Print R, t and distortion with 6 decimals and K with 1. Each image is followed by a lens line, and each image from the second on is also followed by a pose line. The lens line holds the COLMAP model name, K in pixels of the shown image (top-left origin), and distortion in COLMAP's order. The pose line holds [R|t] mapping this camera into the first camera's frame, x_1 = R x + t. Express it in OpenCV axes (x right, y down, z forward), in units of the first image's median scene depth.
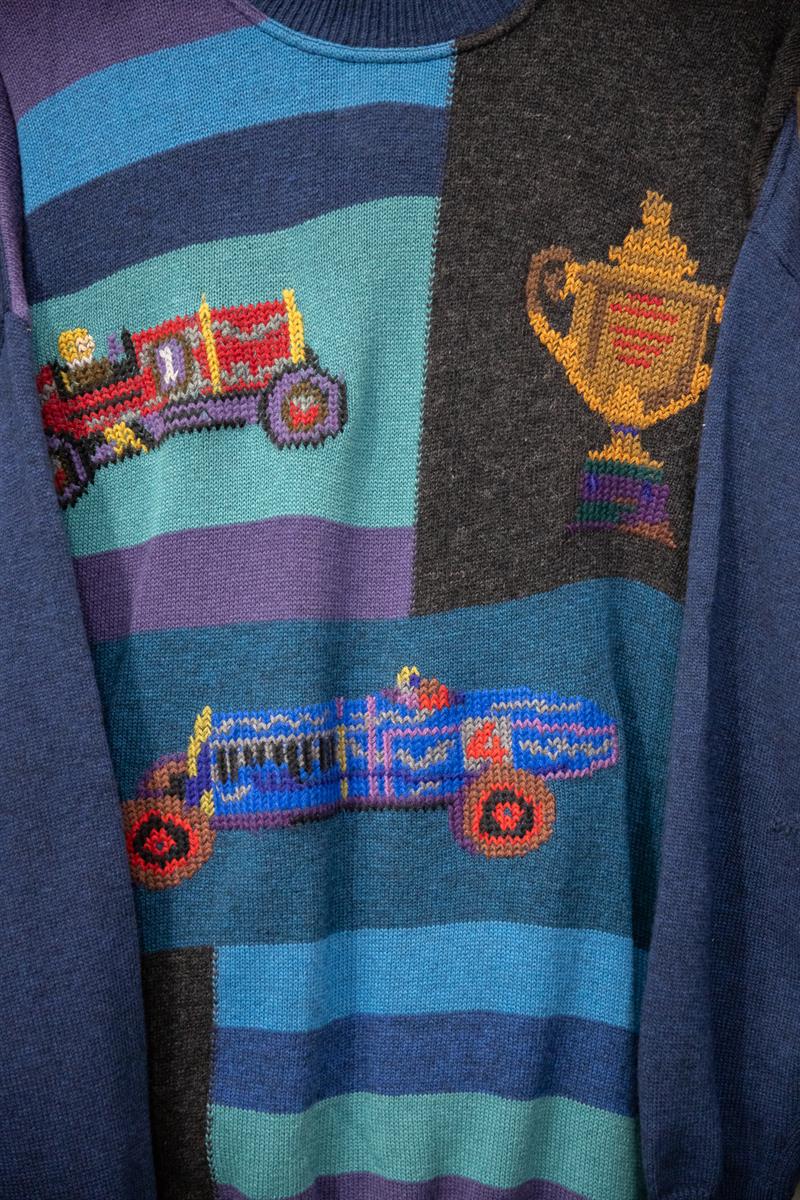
lens RADIAL K [[1952.9, 0, 405.9], [0, 1952.9, 627.9], [0, 0, 1]] dist [0.088944, 0.000000]
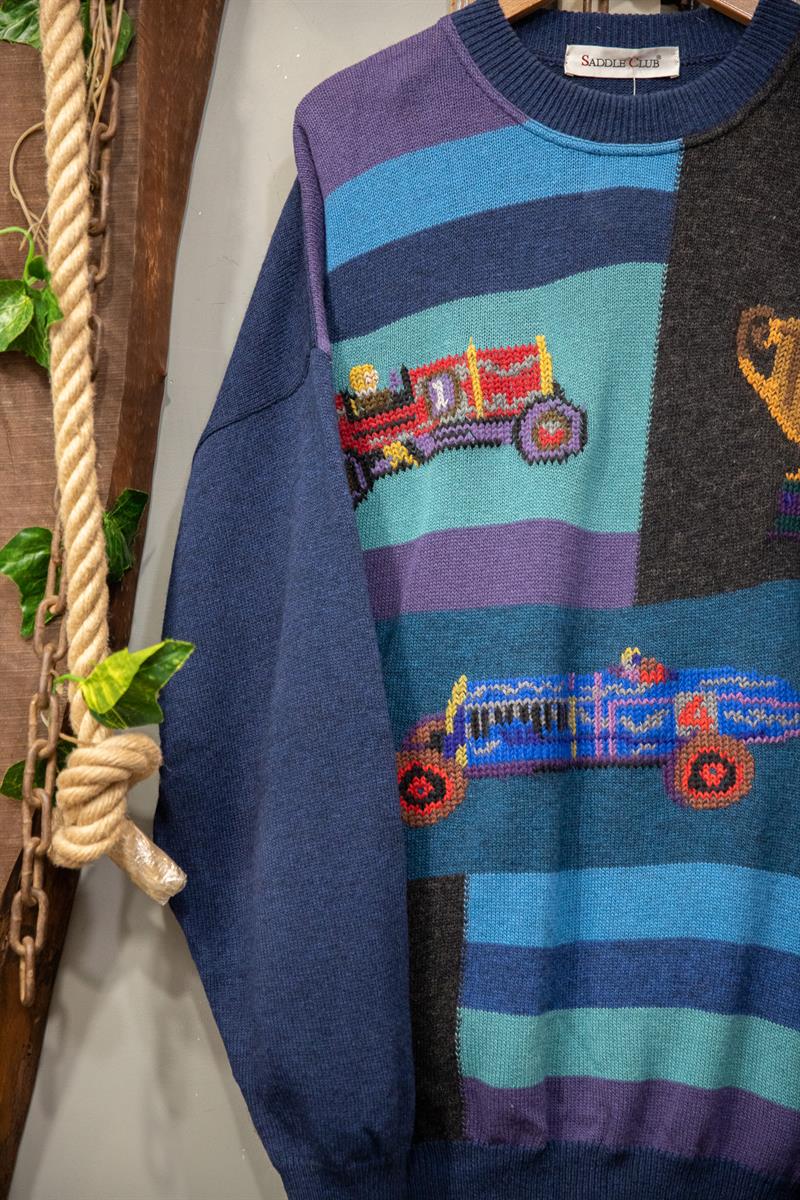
lens RADIAL K [[2060.0, 0, 393.7], [0, 2060.0, 612.0], [0, 0, 1]] dist [0.117182, 0.000000]
pose [[0.999200, 0.027086, -0.029410, -0.108721], [-0.029461, 0.996066, -0.083579, 0.109192], [0.027030, 0.084379, 0.996067, -0.270753]]
